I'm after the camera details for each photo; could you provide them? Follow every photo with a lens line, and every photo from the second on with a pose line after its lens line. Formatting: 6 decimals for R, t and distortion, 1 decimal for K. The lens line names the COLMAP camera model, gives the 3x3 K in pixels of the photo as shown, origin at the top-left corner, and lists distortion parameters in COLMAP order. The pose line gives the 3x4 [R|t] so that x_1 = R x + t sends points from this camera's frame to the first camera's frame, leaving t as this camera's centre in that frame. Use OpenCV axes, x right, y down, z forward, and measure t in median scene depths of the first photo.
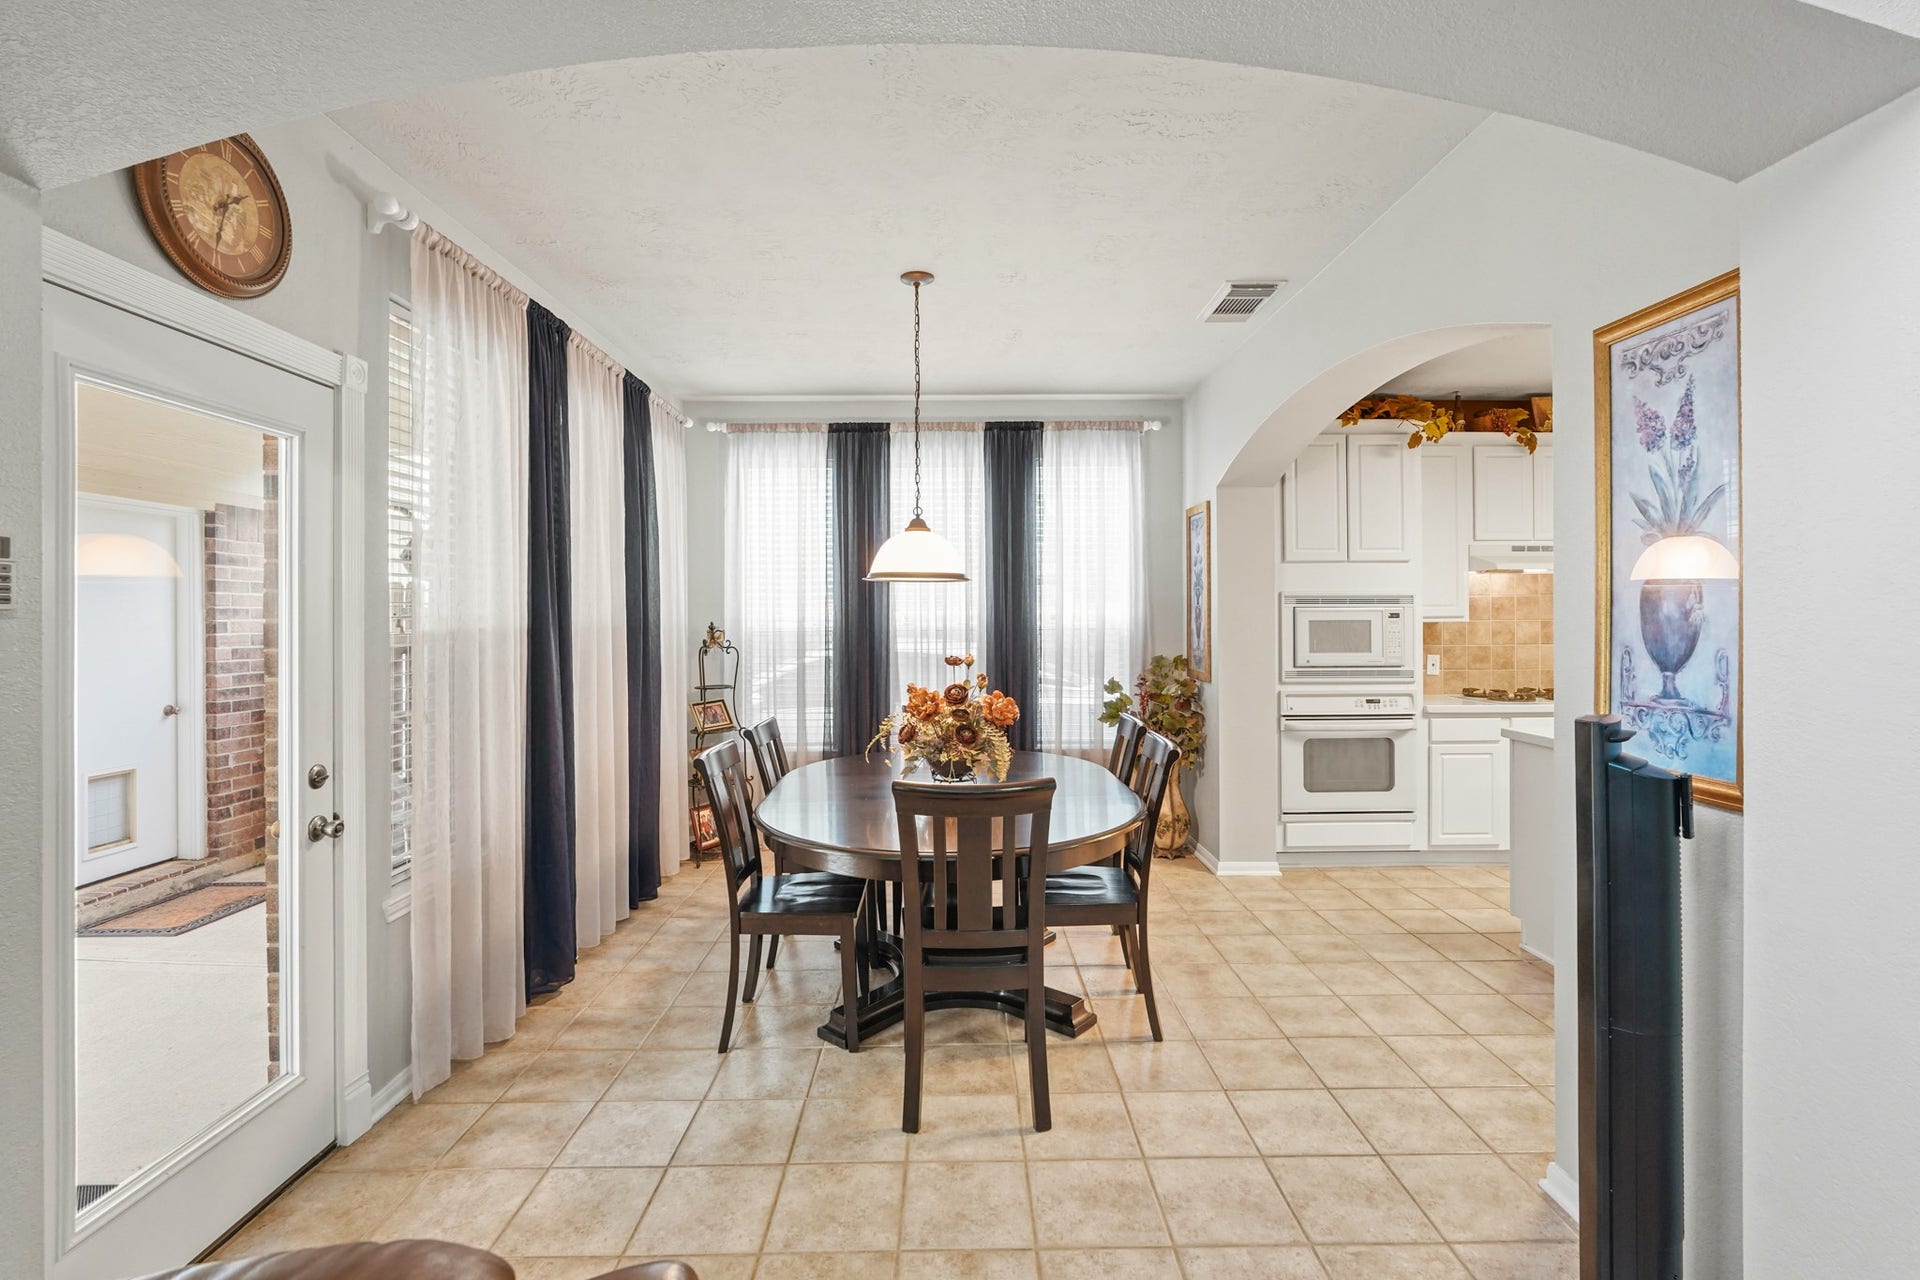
lens RADIAL K [[846.9, 0, 962.0], [0, 846.9, 617.0], [0, 0, 1]] dist [-0.014860, 0.005333]
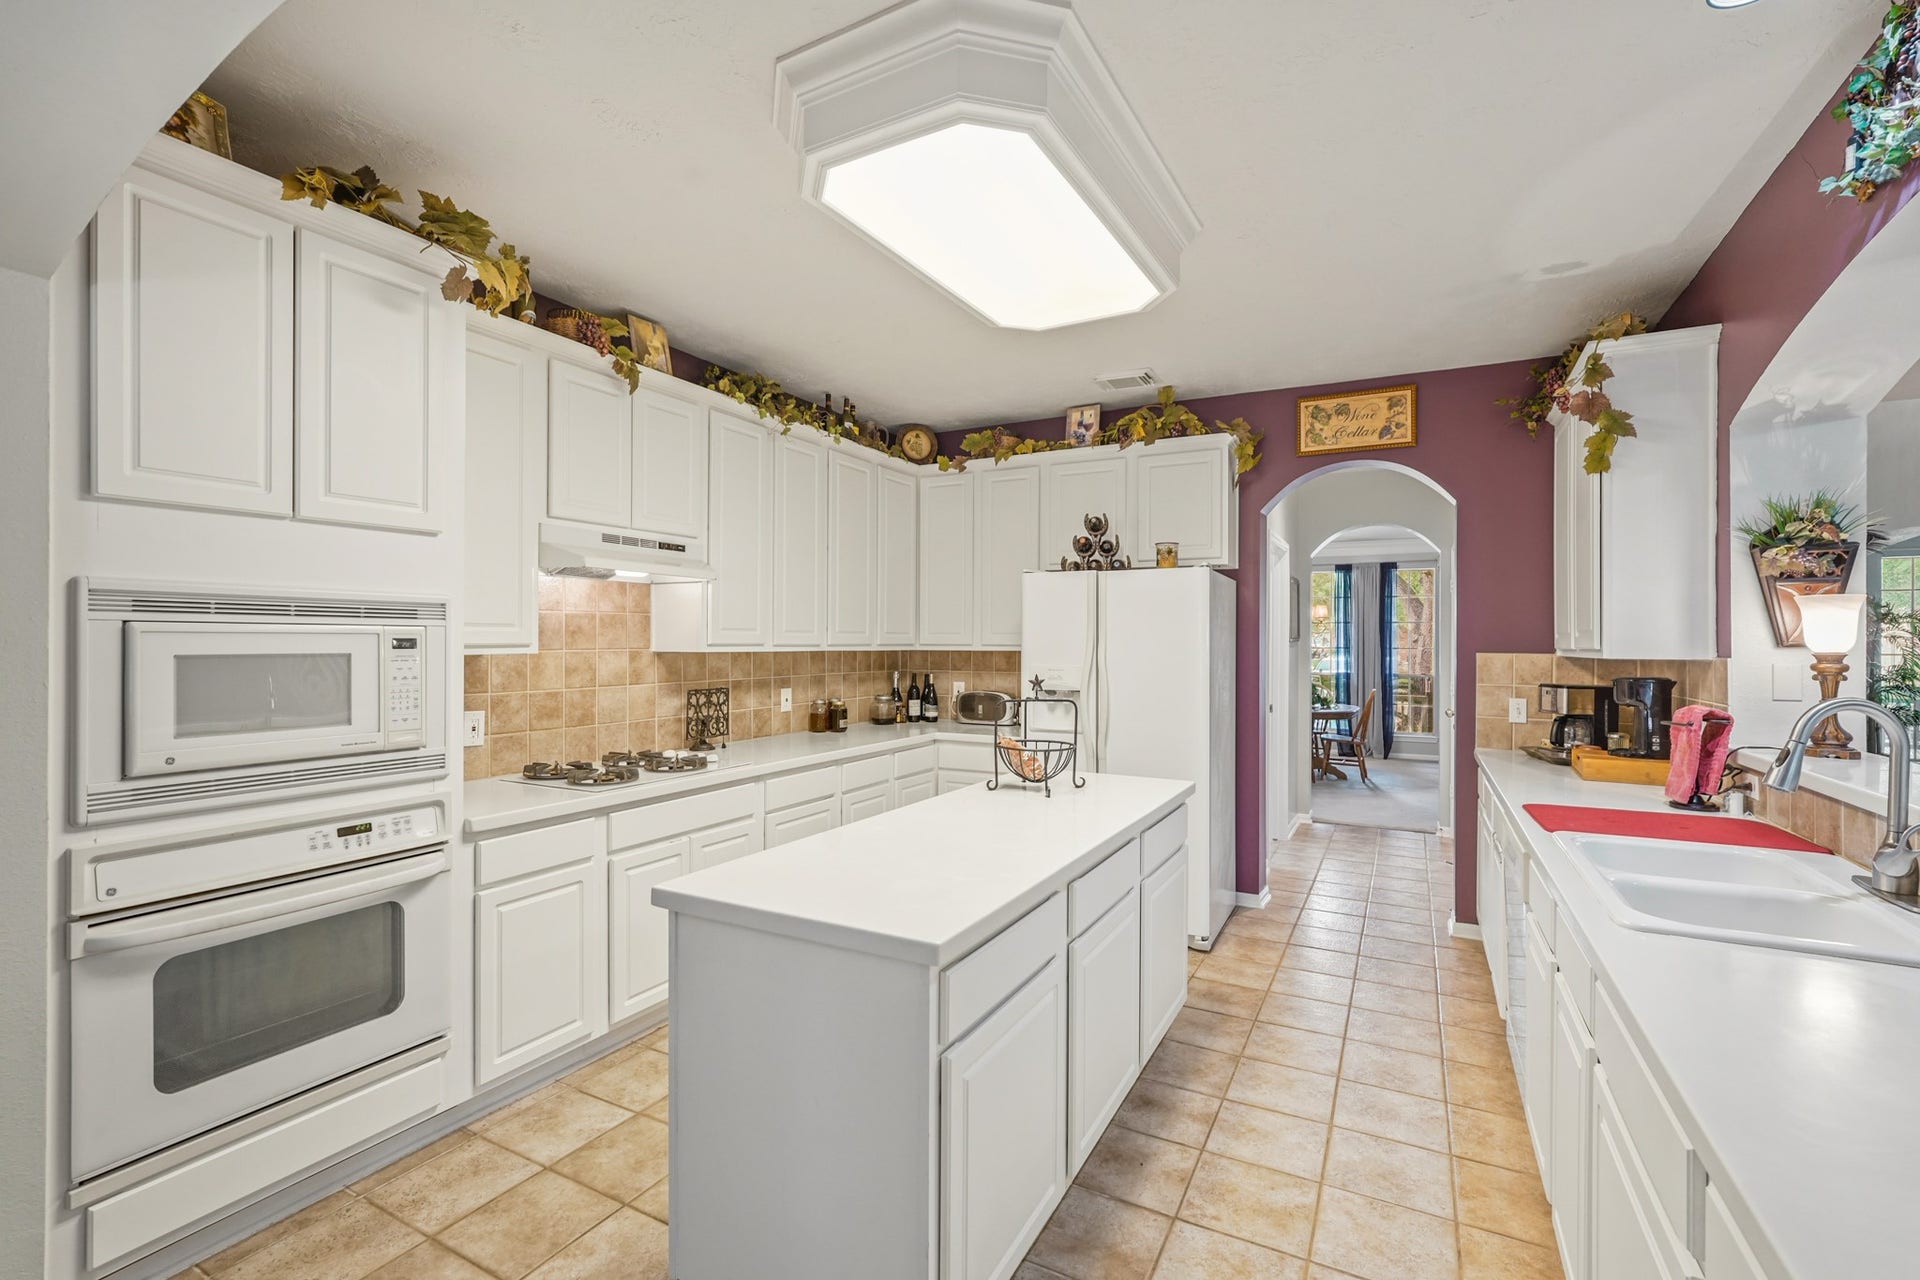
lens RADIAL K [[846.9, 0, 957.4], [0, 846.9, 639.0], [0, 0, 1]] dist [-0.014860, 0.005333]
pose [[0.485917, 0.008133, 0.873967, 0.242232], [-0.007028, 0.999961, -0.005398, -0.003772], [-0.873977, -0.003519, 0.485955, 0.485102]]
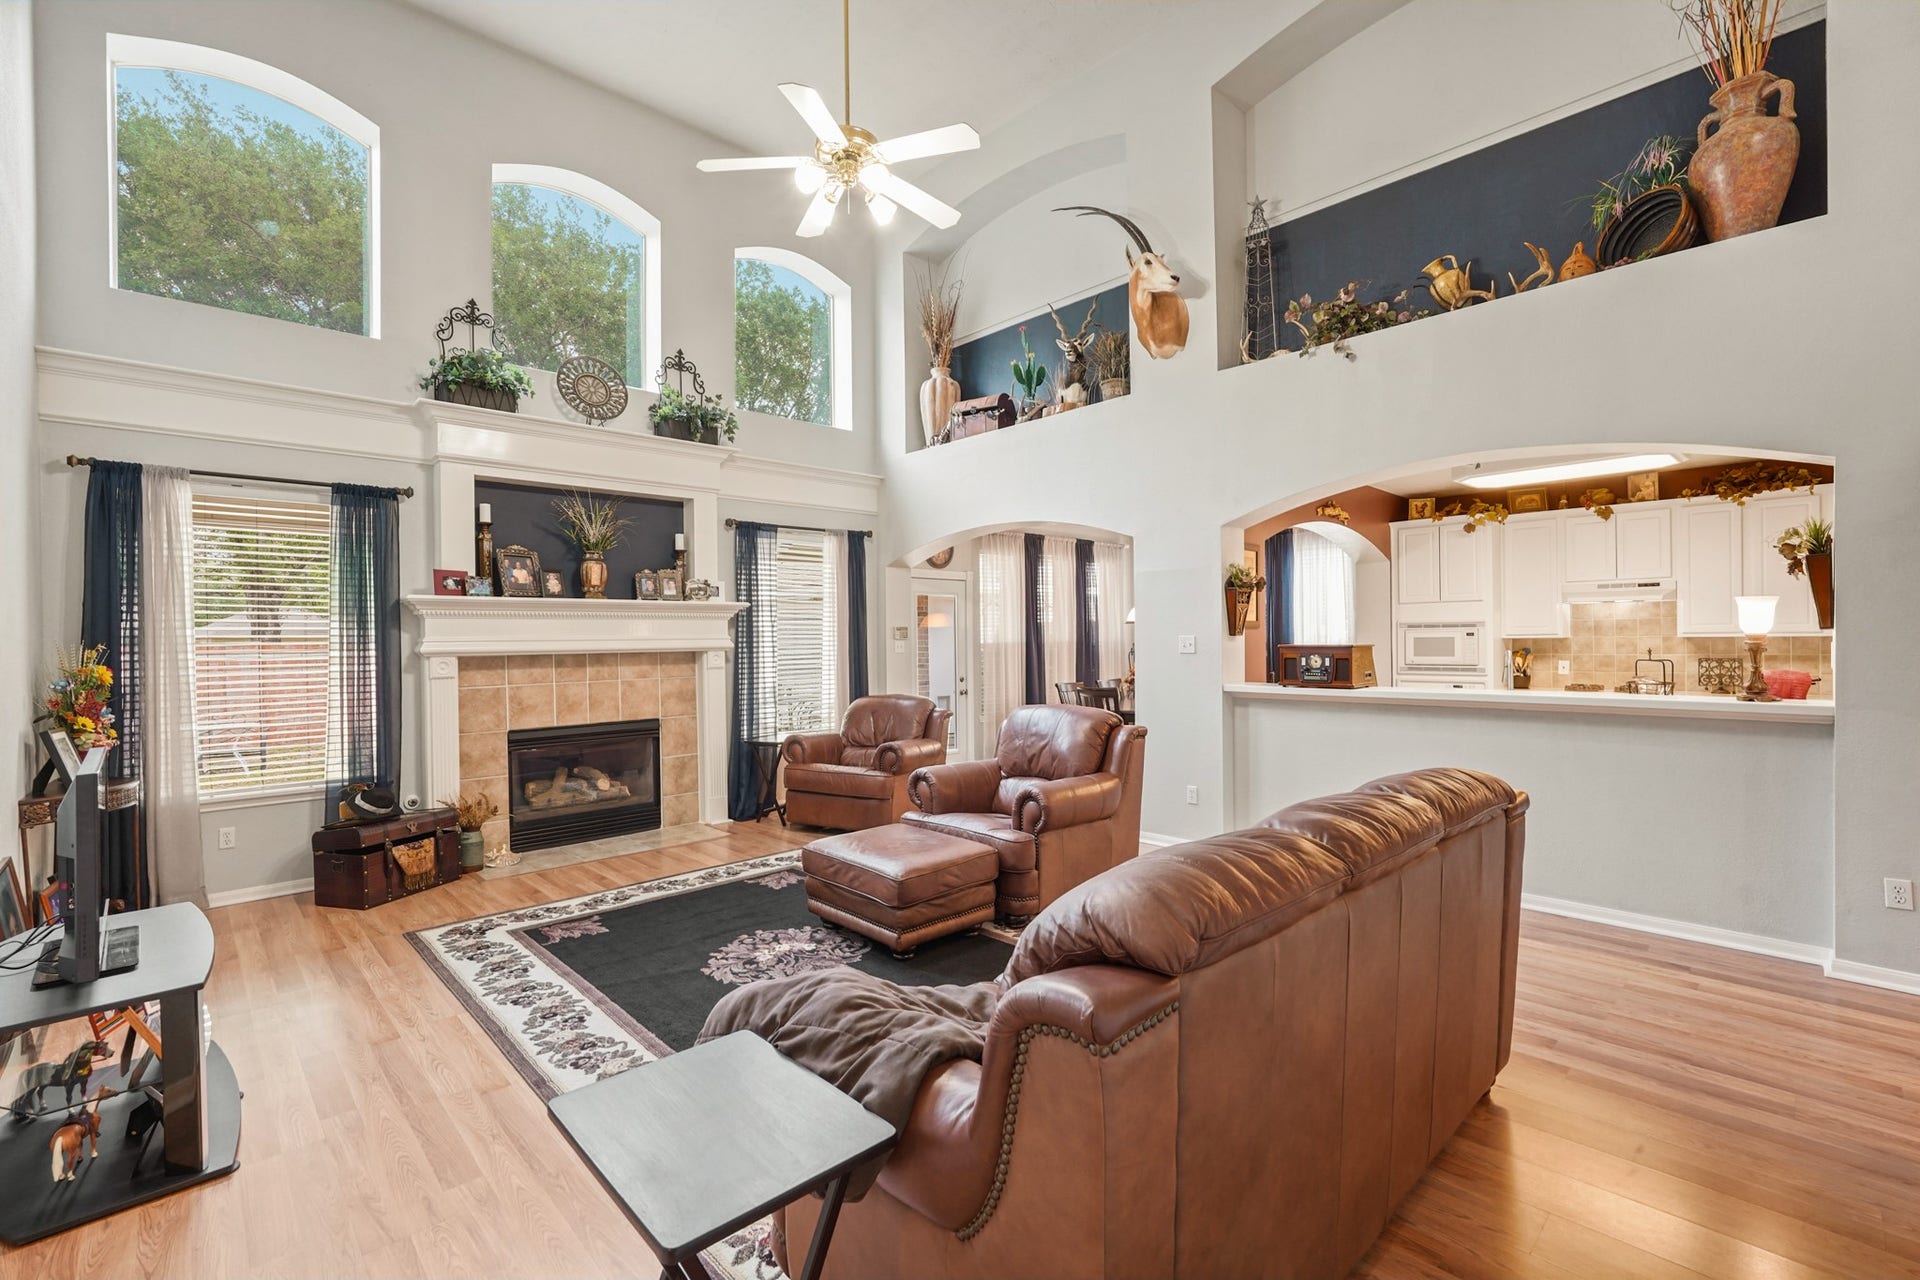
lens RADIAL K [[846.9, 0, 954.9], [0, 846.9, 641.0], [0, 0, 1]] dist [-0.014860, 0.005333]
pose [[0.679114, -0.001431, -0.734032, 1.015895], [0.008652, 0.999944, 0.006055, -0.006688], [0.733982, -0.010463, 0.679088, -0.822756]]
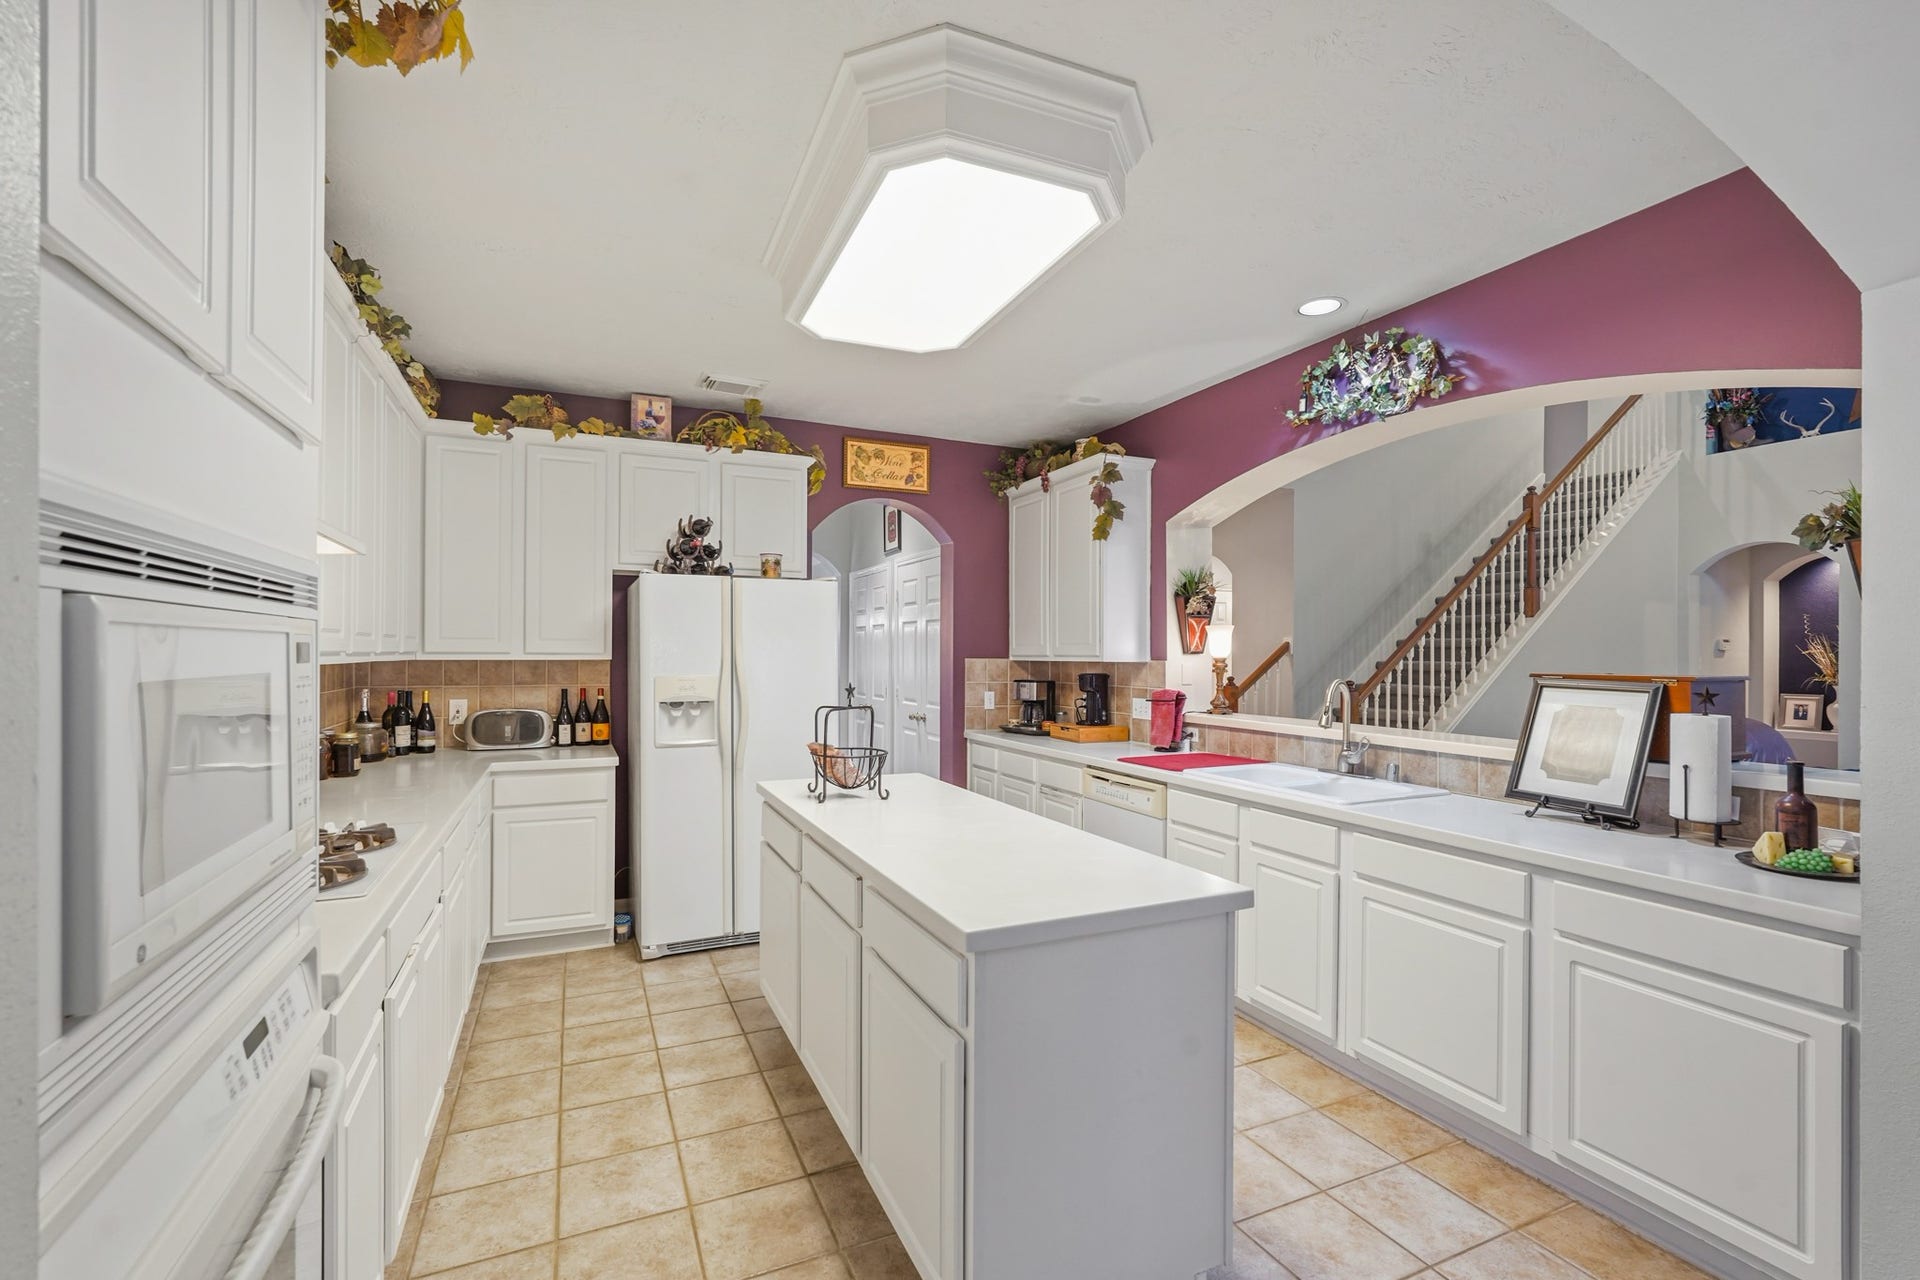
lens RADIAL K [[846.9, 0, 956.1], [0, 846.9, 650.7], [0, 0, 1]] dist [-0.014860, 0.005333]
pose [[-0.398602, 0.001063, 0.917123, 0.203487], [-0.005756, 0.999977, -0.003660, -0.003899], [-0.917106, -0.006738, -0.398586, 0.911973]]
